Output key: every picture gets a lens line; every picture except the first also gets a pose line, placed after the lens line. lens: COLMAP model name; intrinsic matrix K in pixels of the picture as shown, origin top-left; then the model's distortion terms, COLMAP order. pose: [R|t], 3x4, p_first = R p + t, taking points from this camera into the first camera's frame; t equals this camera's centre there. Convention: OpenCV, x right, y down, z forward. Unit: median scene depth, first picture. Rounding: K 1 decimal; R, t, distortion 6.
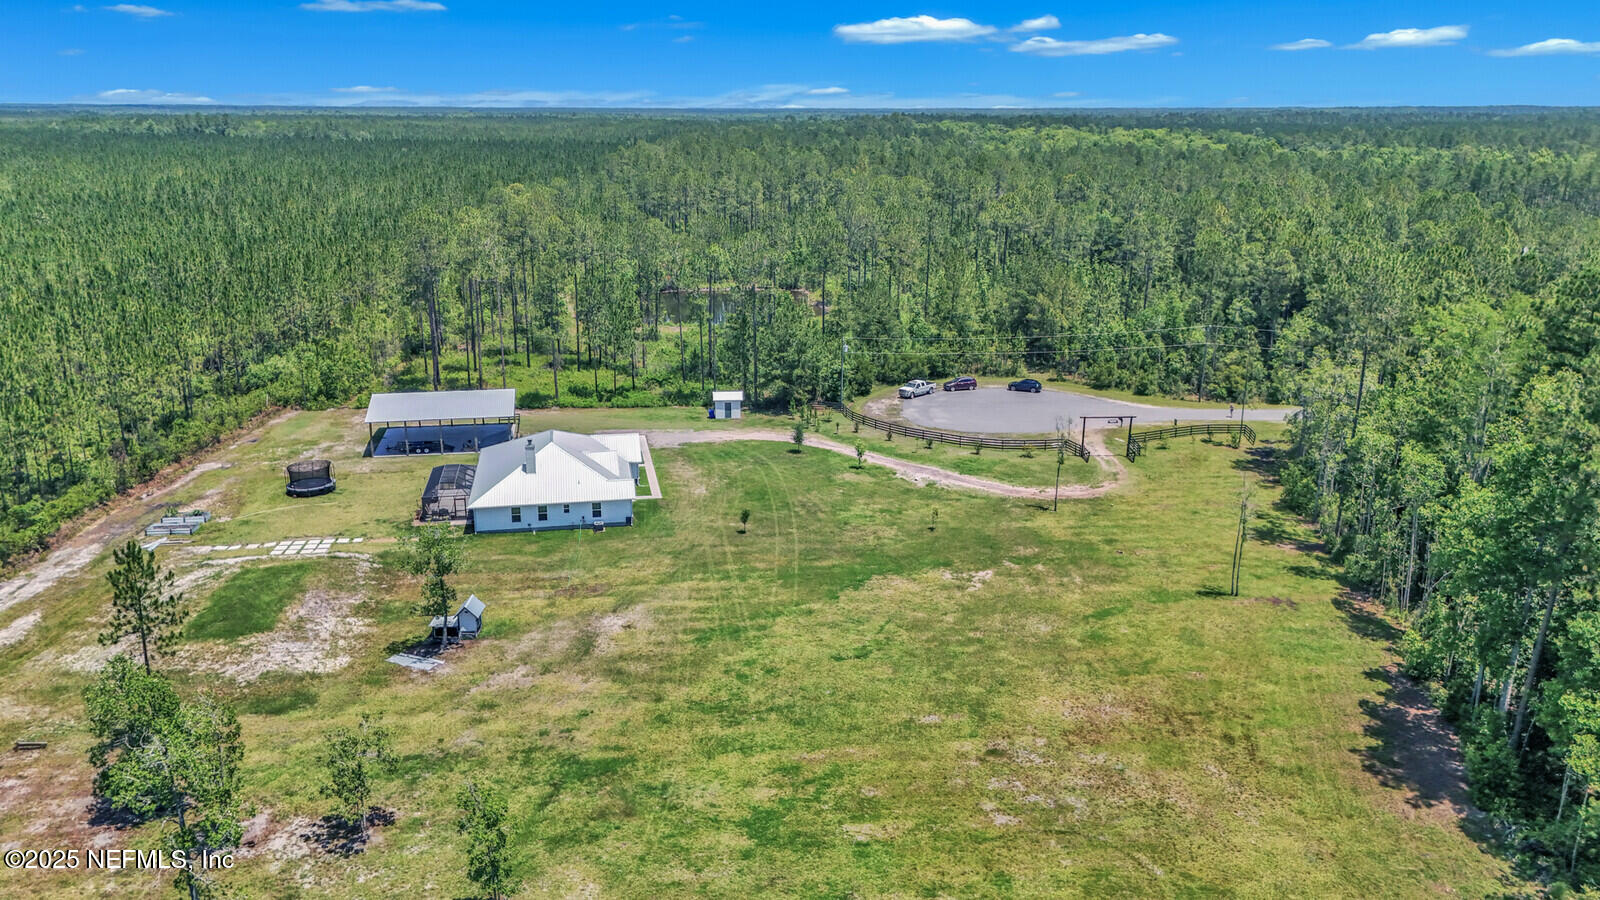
lens RADIAL K [[1156.3, 0, 800.0], [0, 1156.3, 450.0], [0, 0, 1]] dist [0.065925, -0.080207]
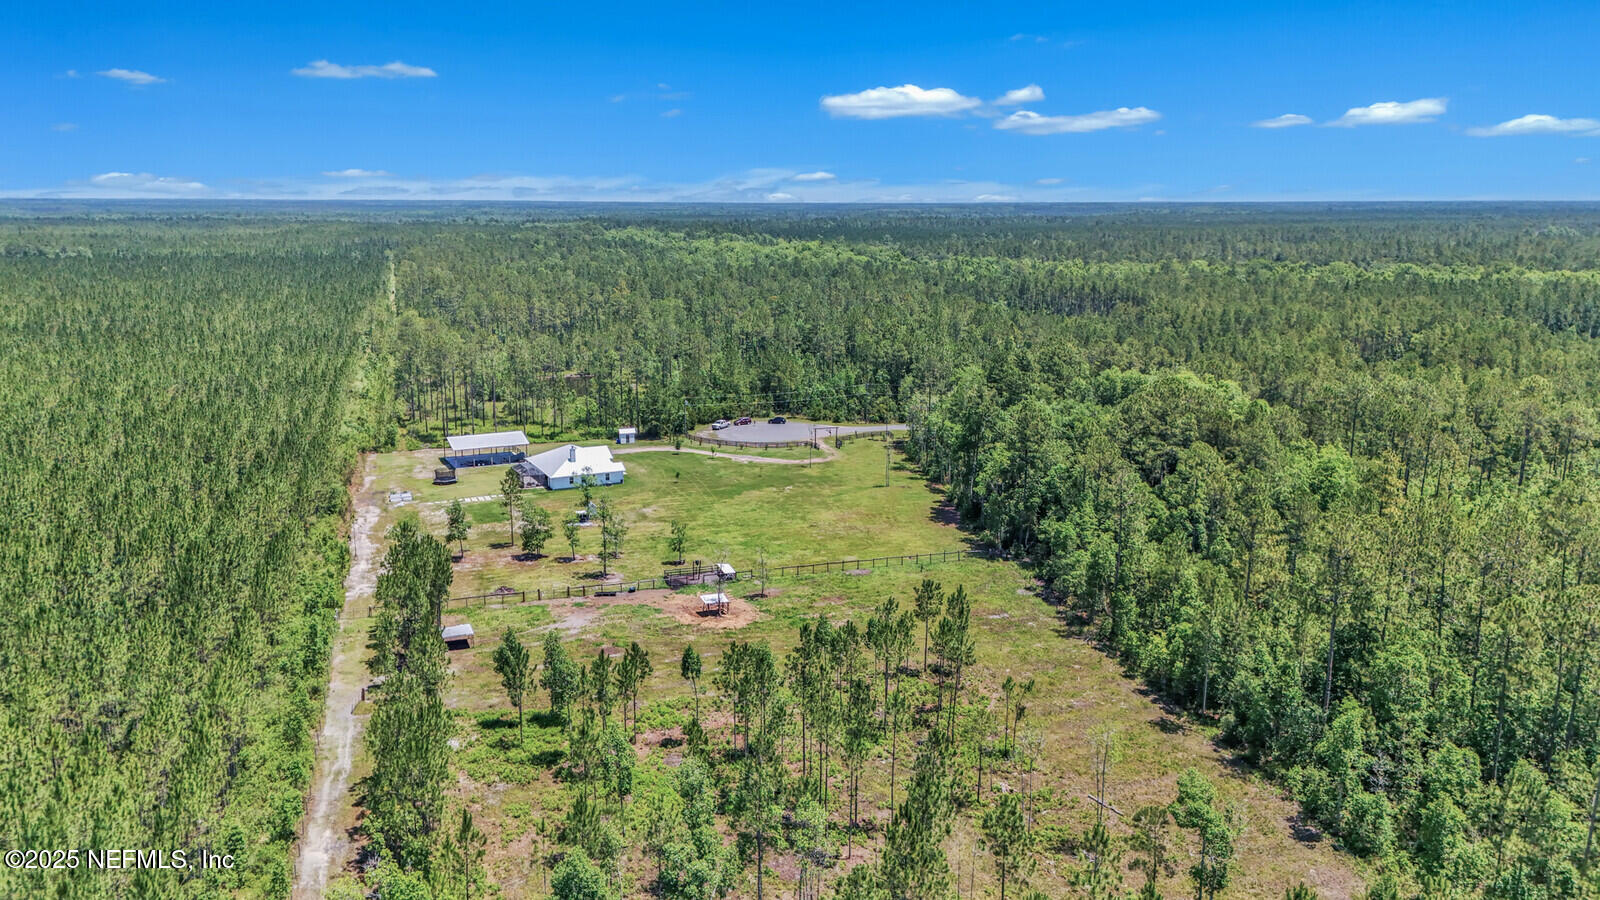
lens RADIAL K [[1156.3, 0, 800.0], [0, 1156.3, 450.0], [0, 0, 1]] dist [0.065925, -0.080207]
pose [[0.959179, -0.057054, 0.276984, -0.306999], [0.077198, 0.995063, -0.062367, 0.118136], [-0.272058, 0.081204, 0.958848, -0.835463]]
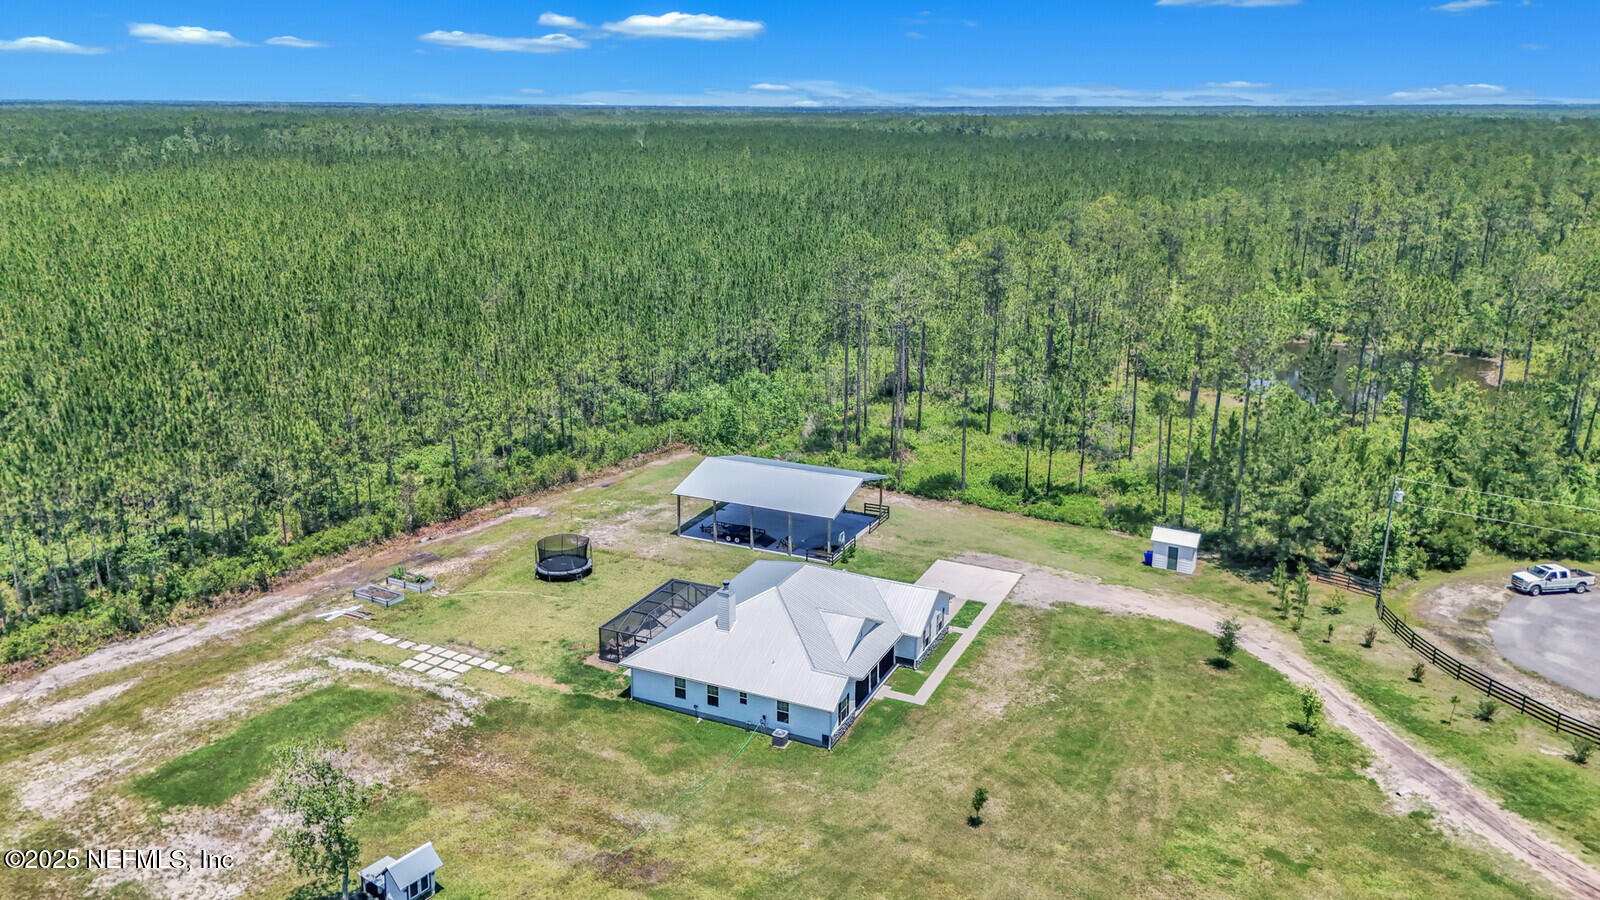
lens RADIAL K [[1156.3, 0, 800.0], [0, 1156.3, 450.0], [0, 0, 1]] dist [0.065925, -0.080207]
pose [[0.807649, 0.164729, -0.566187, 0.130244], [-0.164304, 0.985027, 0.052214, -0.093981], [0.566310, 0.050856, 0.822621, 0.323673]]
